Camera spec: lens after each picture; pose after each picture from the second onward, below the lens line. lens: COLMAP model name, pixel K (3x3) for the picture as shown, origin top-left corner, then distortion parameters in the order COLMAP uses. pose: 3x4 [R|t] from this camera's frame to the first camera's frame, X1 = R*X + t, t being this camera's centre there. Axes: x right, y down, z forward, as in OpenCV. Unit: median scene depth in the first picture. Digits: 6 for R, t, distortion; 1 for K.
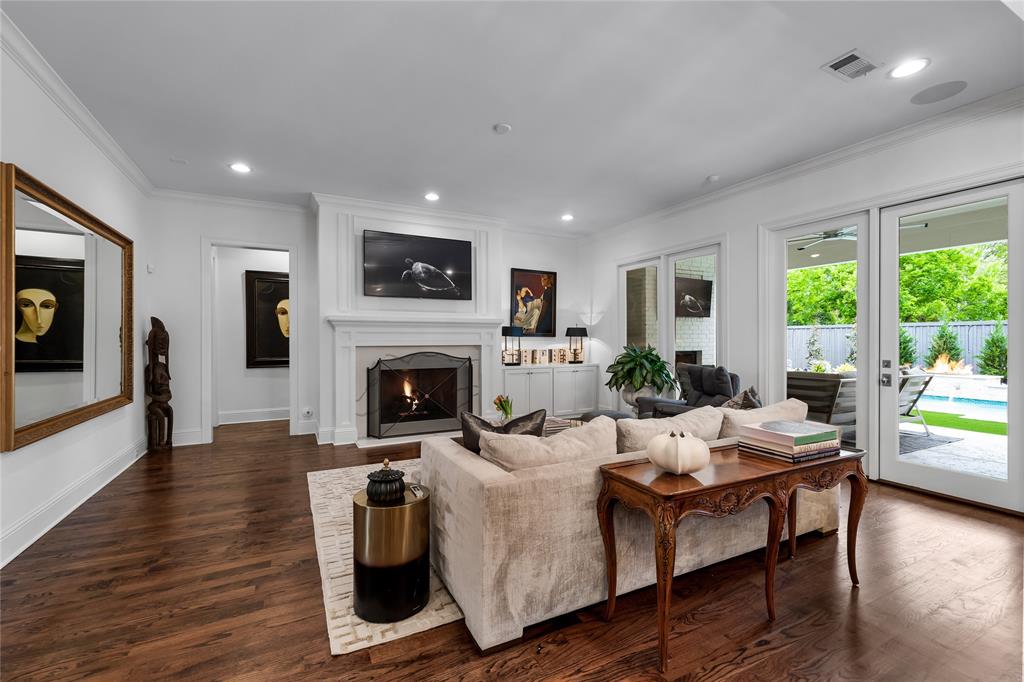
lens RADIAL K [[440.6, 0, 497.5], [0, 440.6, 341.3], [0, 0, 1]] dist [0.002898, 0.000574]
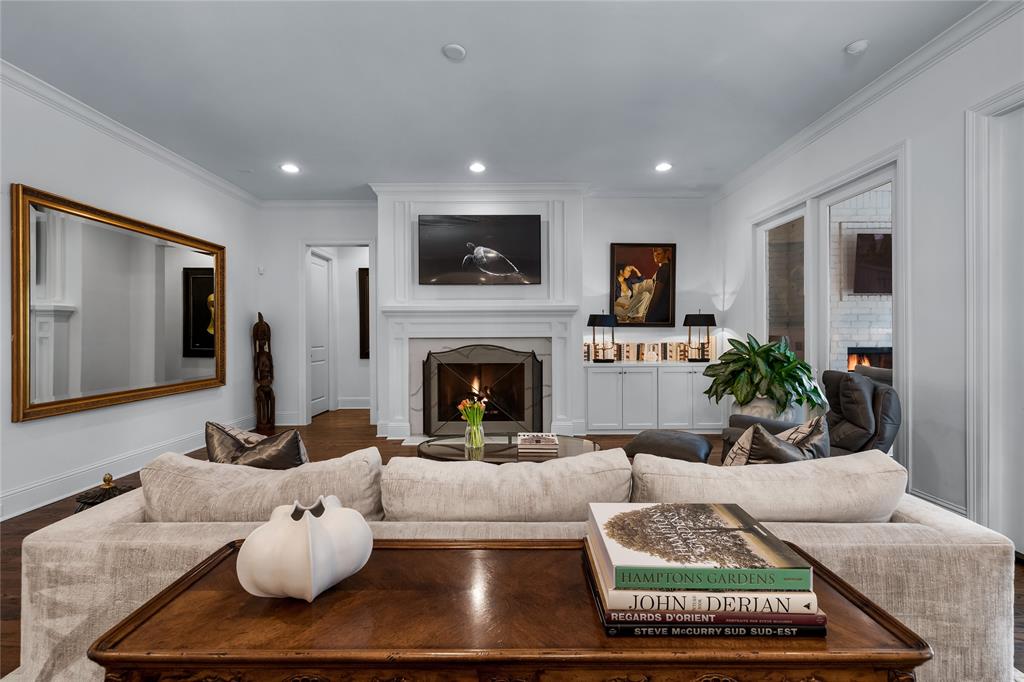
lens RADIAL K [[440.6, 0, 504.8], [0, 440.6, 336.9], [0, 0, 1]] dist [0.002898, 0.000574]
pose [[0.894455, 0.000519, -0.447157, 0.260264], [0.000763, 0.999996, 0.002686, 0.005988], [0.447156, -0.002744, 0.894452, 0.211499]]
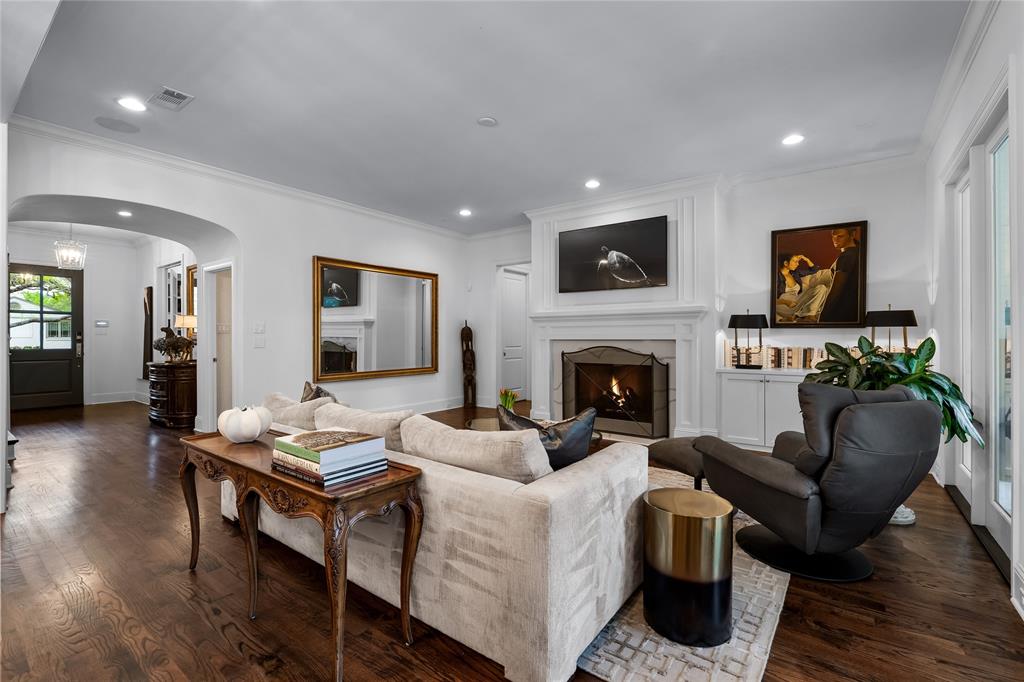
lens RADIAL K [[451.6, 0, 502.5], [0, 451.6, 338.3], [0, 0, 1]] dist [-0.003254, -0.000031]
pose [[0.444272, 0.003457, -0.895885, 0.572583], [-0.002273, 0.999994, 0.002731, 0.004513], [0.895889, 0.000823, 0.444277, 0.344676]]
